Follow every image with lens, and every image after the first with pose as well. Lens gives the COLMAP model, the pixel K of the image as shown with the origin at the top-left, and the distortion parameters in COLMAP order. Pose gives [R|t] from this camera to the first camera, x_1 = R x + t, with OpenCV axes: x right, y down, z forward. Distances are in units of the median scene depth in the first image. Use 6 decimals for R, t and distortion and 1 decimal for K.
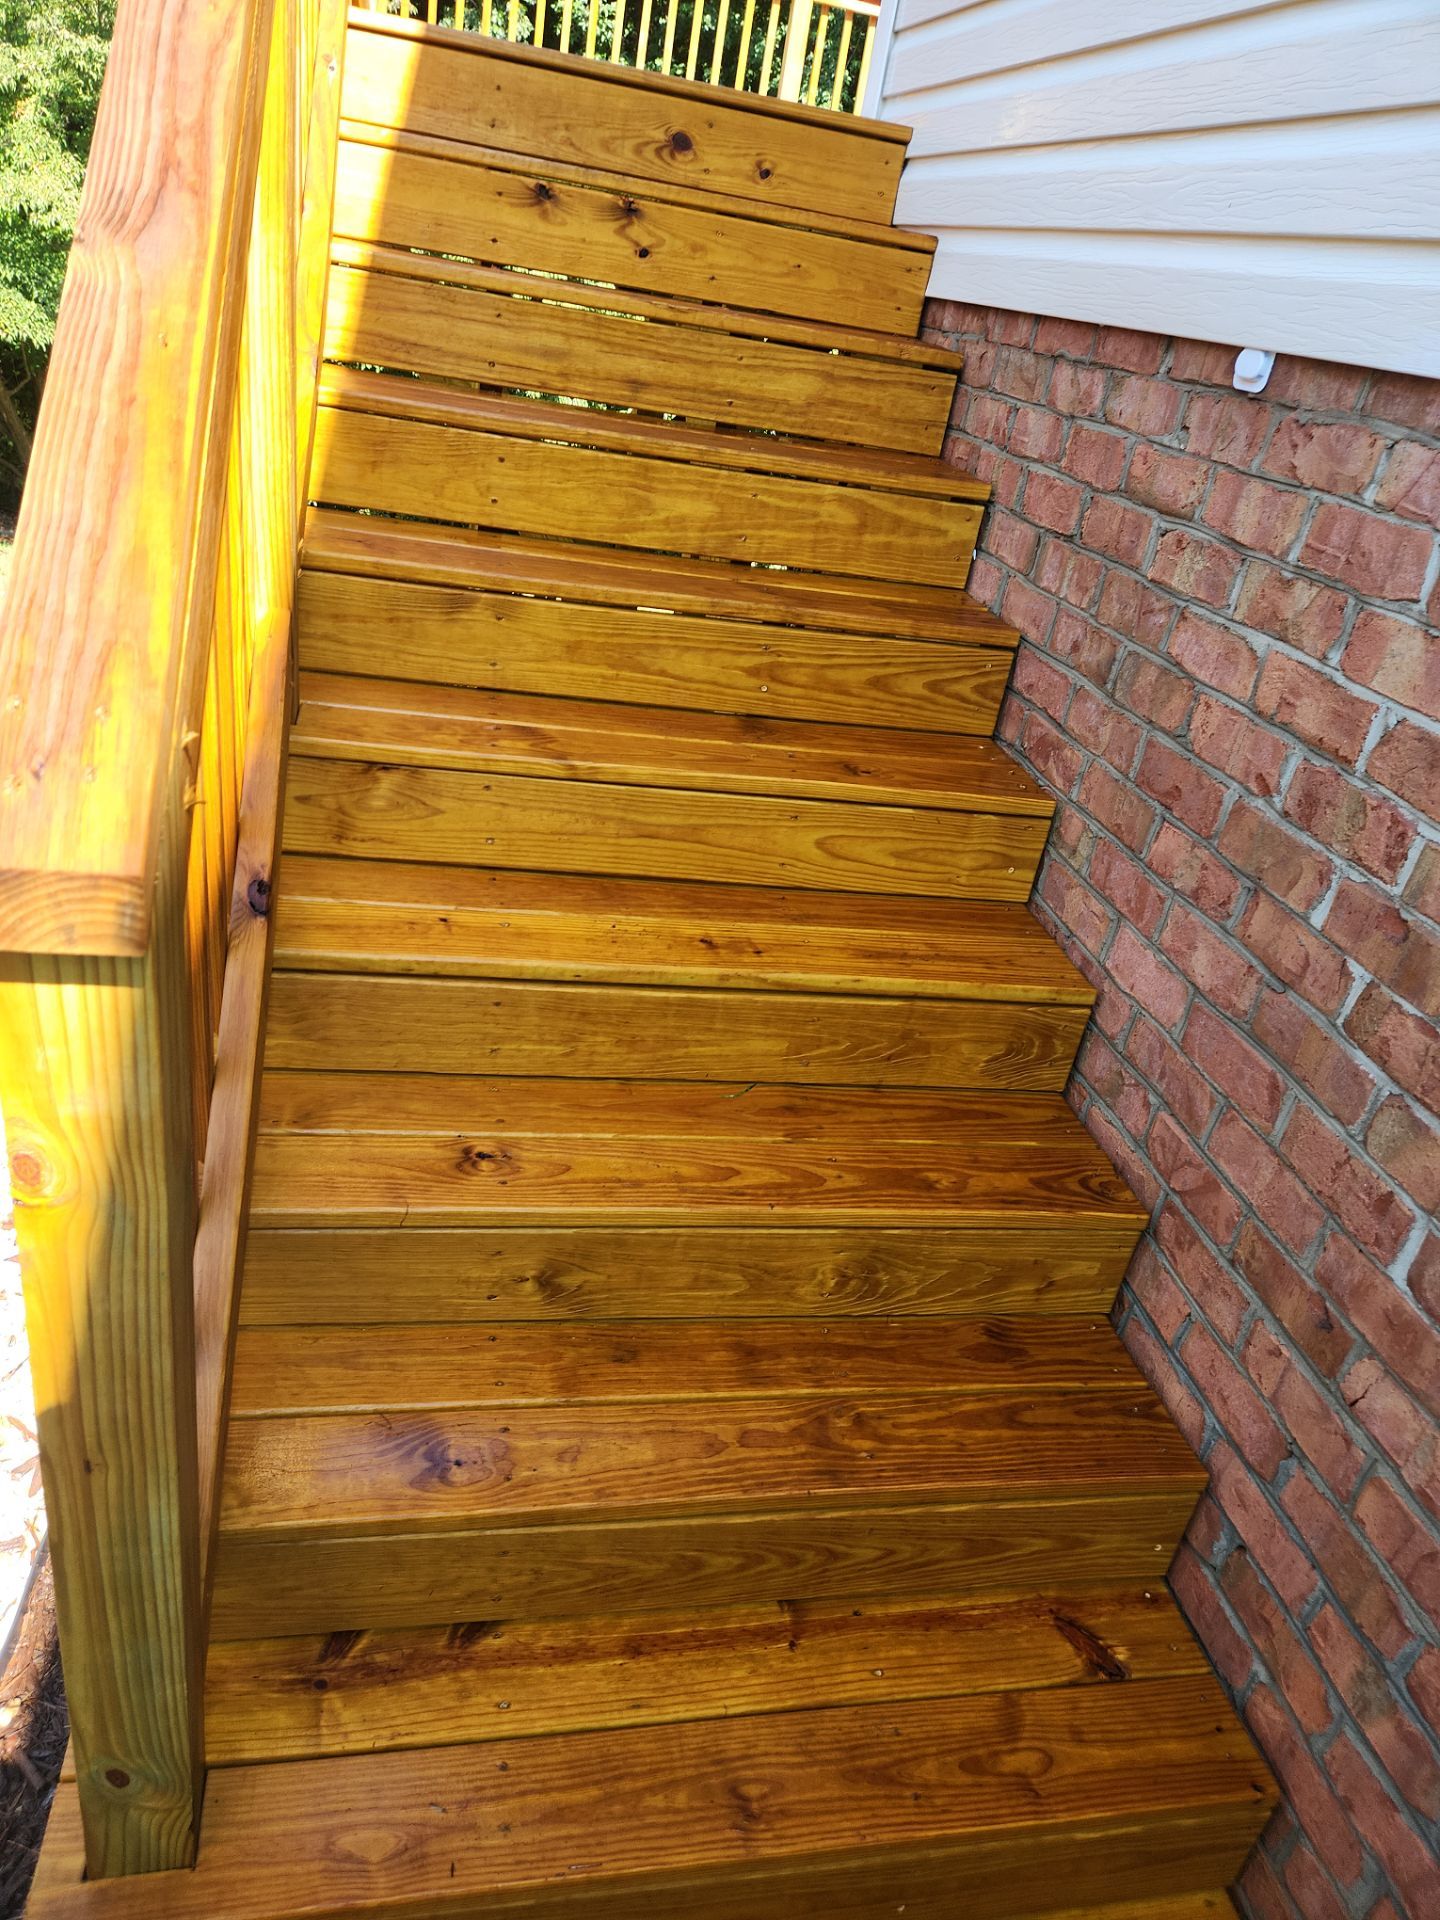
lens RADIAL K [[1312.7, 0, 714.5], [0, 1312.7, 961.6], [0, 0, 1]] dist [0.026211, -0.009732]
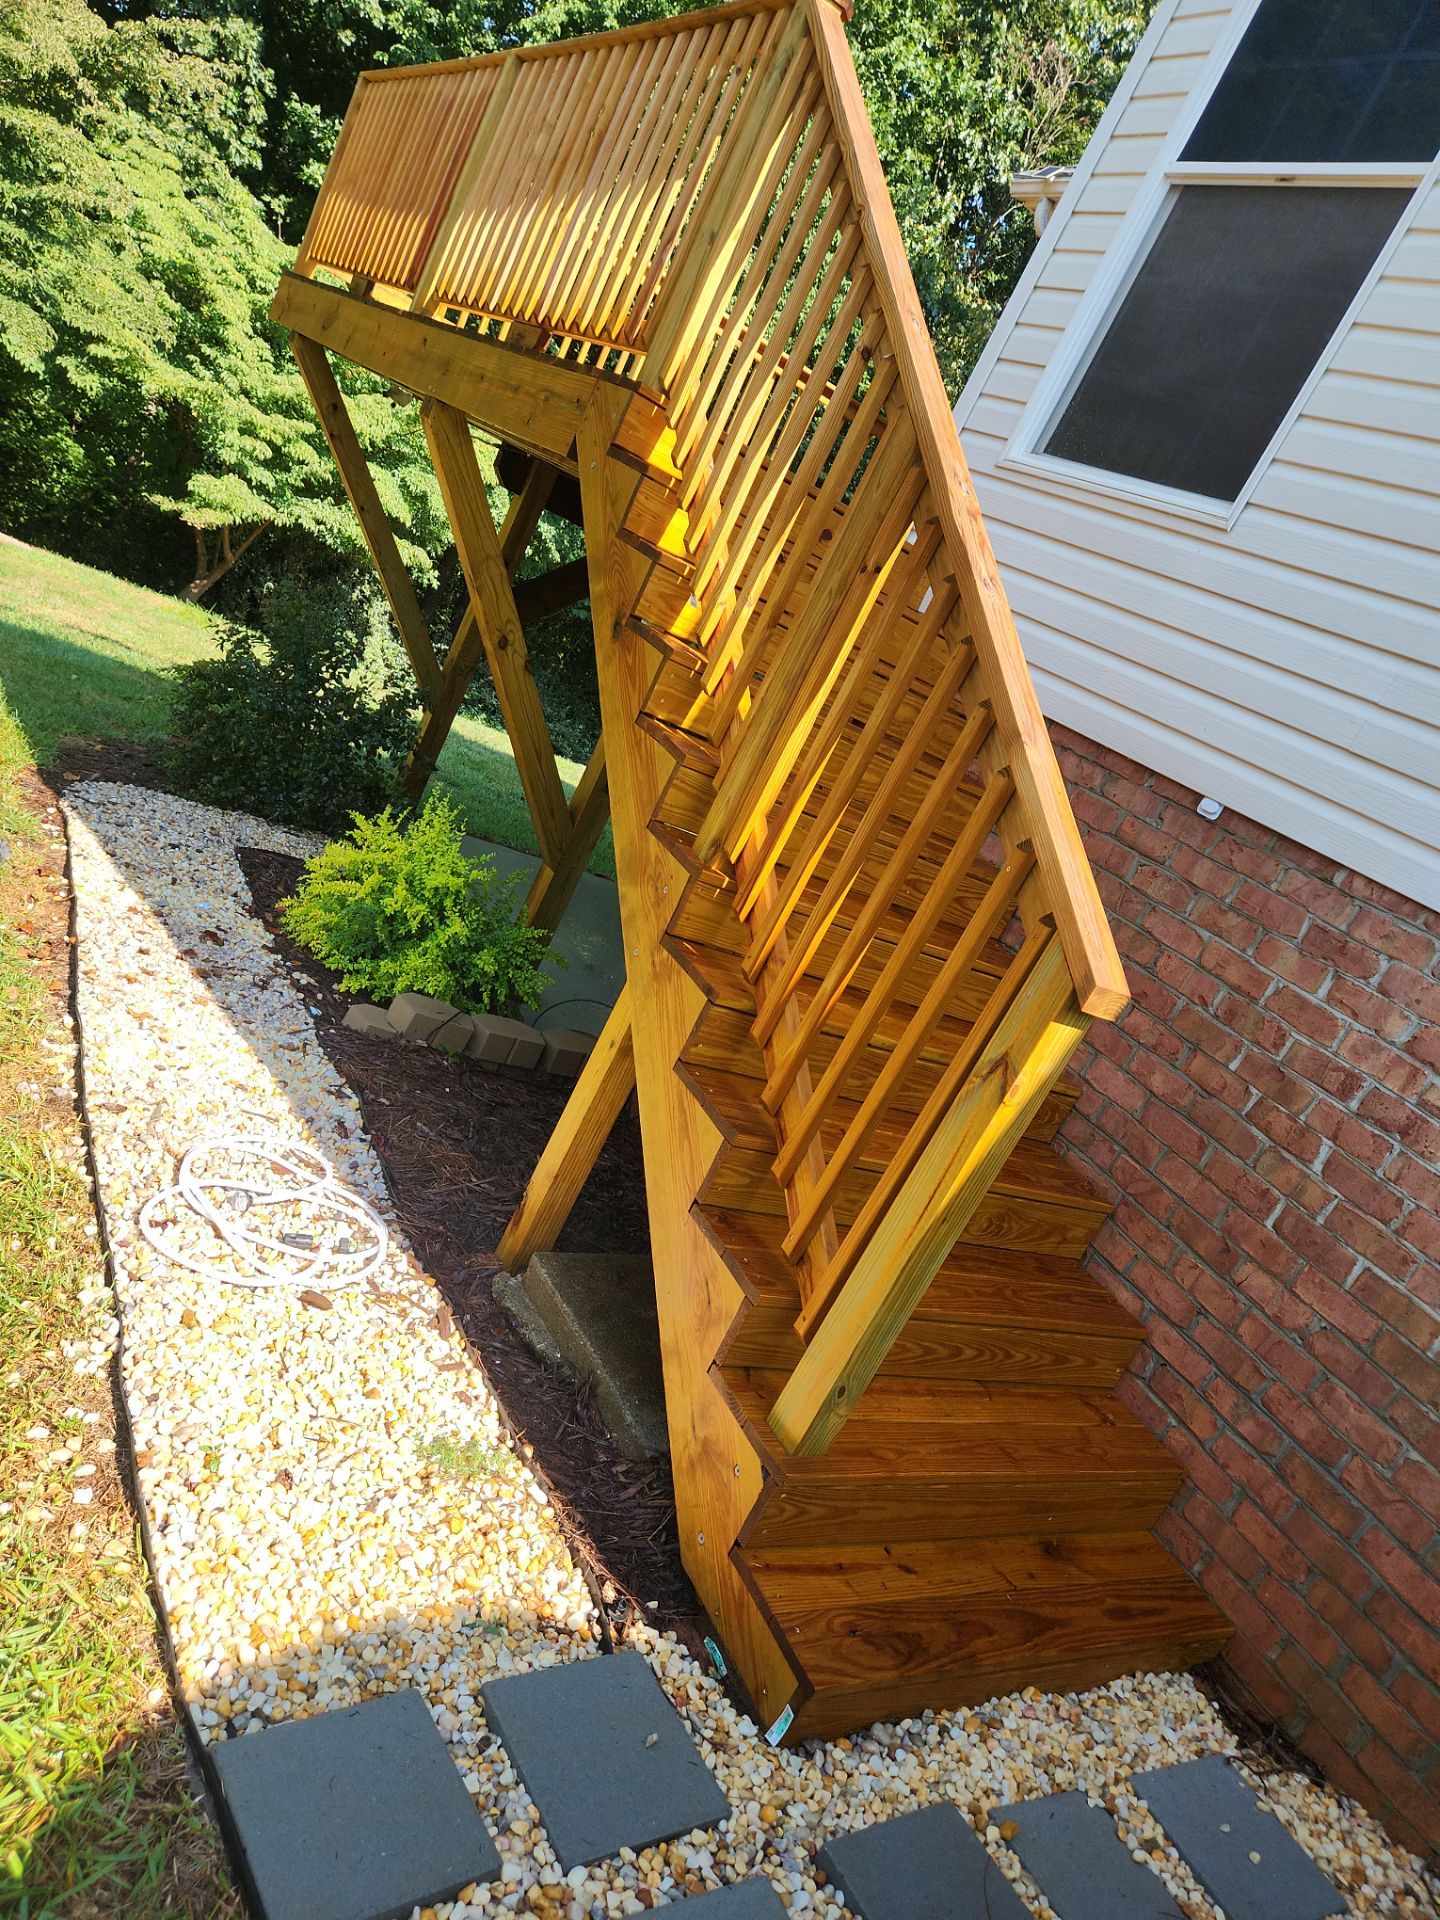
lens RADIAL K [[1312.7, 0, 721.6], [0, 1312.7, 957.4], [0, 0, 1]] dist [0.026211, -0.009732]
pose [[0.908540, 0.165970, 0.383418, -1.171397], [-0.130364, 0.984508, -0.117257, 0.154862], [-0.396939, 0.056549, 0.916101, -0.675444]]
